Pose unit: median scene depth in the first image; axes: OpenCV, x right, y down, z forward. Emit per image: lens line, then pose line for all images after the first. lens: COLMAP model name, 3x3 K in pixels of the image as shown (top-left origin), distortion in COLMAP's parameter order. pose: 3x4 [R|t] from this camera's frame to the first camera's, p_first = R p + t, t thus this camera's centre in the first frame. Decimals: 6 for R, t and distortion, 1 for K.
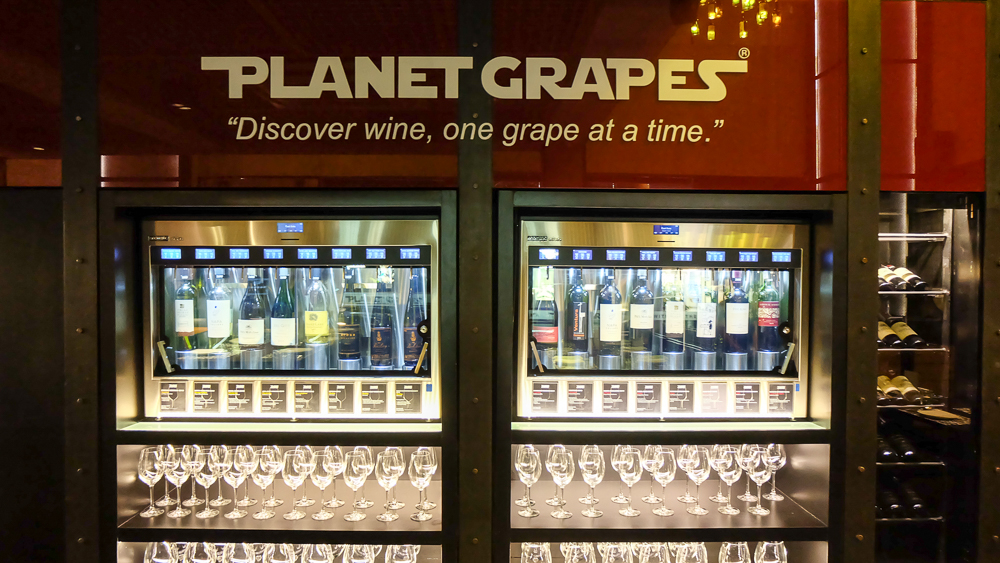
lens RADIAL K [[689.0, 0, 497.6], [0, 689.0, 293.4], [0, 0, 1]] dist [-0.086385, 0.111196]
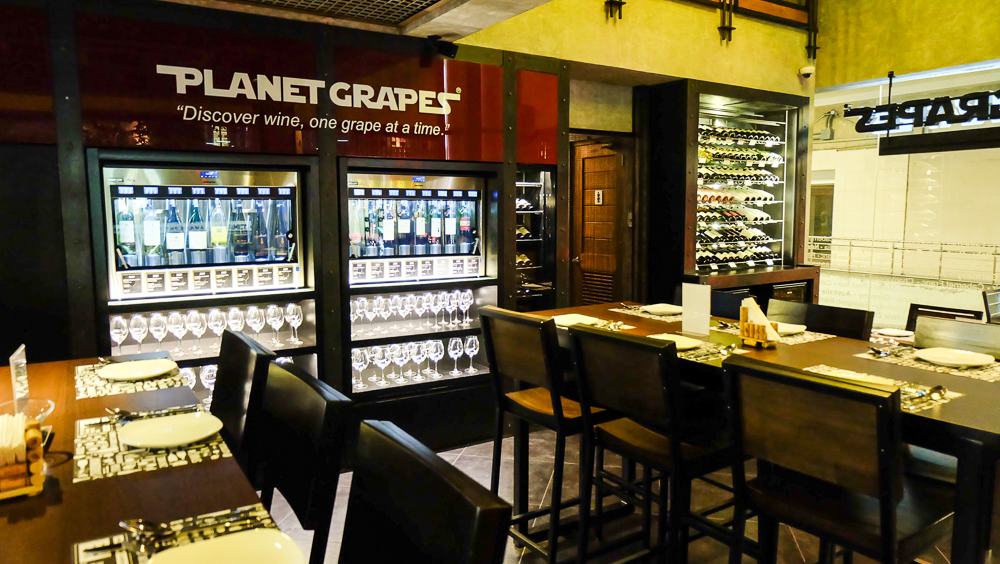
lens RADIAL K [[689.0, 0, 497.6], [0, 689.0, 293.9], [0, 0, 1]] dist [-0.086385, 0.111196]
pose [[0.848859, -0.067911, 0.524240, -0.583883], [0.013200, 0.994127, 0.107408, 0.020583], [-0.528455, -0.084255, 0.844770, -0.739836]]
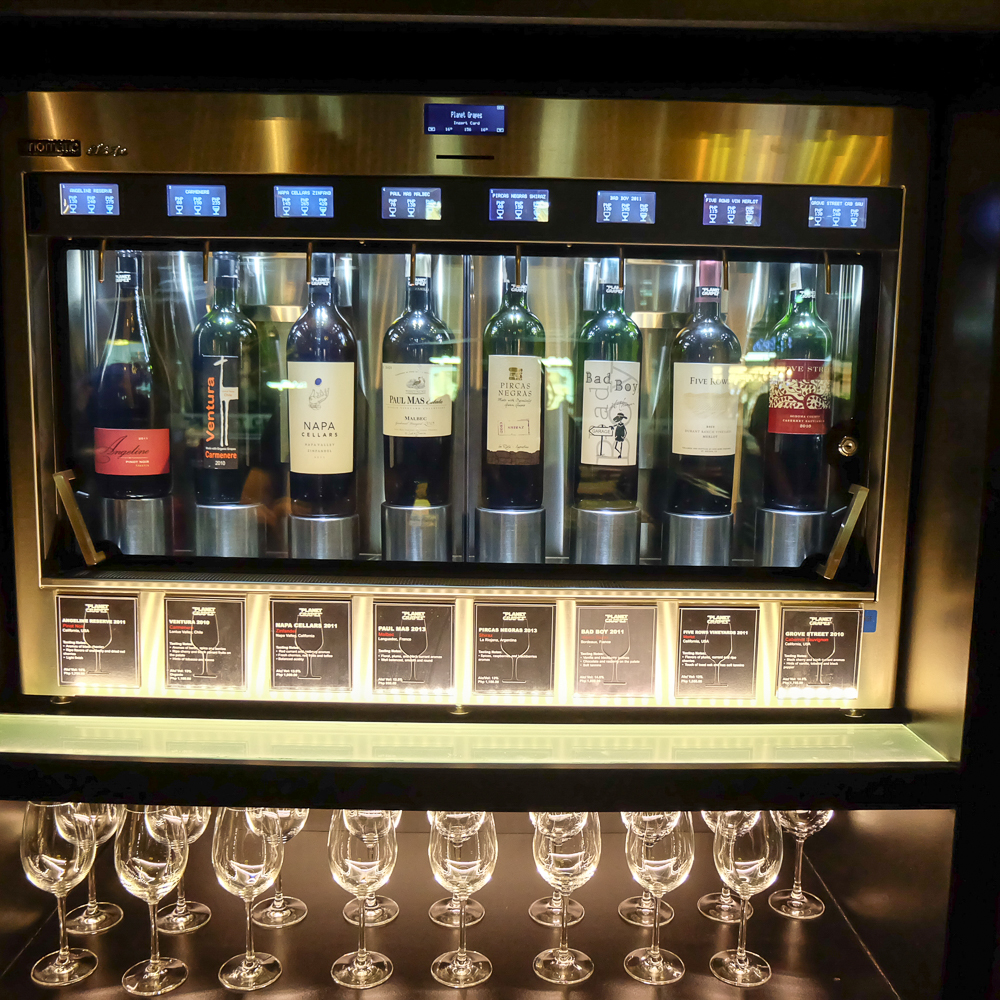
lens RADIAL K [[1055.2, 0, 502.3], [0, 1055.2, 526.4], [0, 0, 1]] dist [-0.119539, 0.170295]
pose [[0.999917, 0.008389, 0.009816, 0.261336], [-0.009455, 0.993420, 0.114140, 0.037543], [-0.008793, -0.114224, 0.993416, 0.513513]]
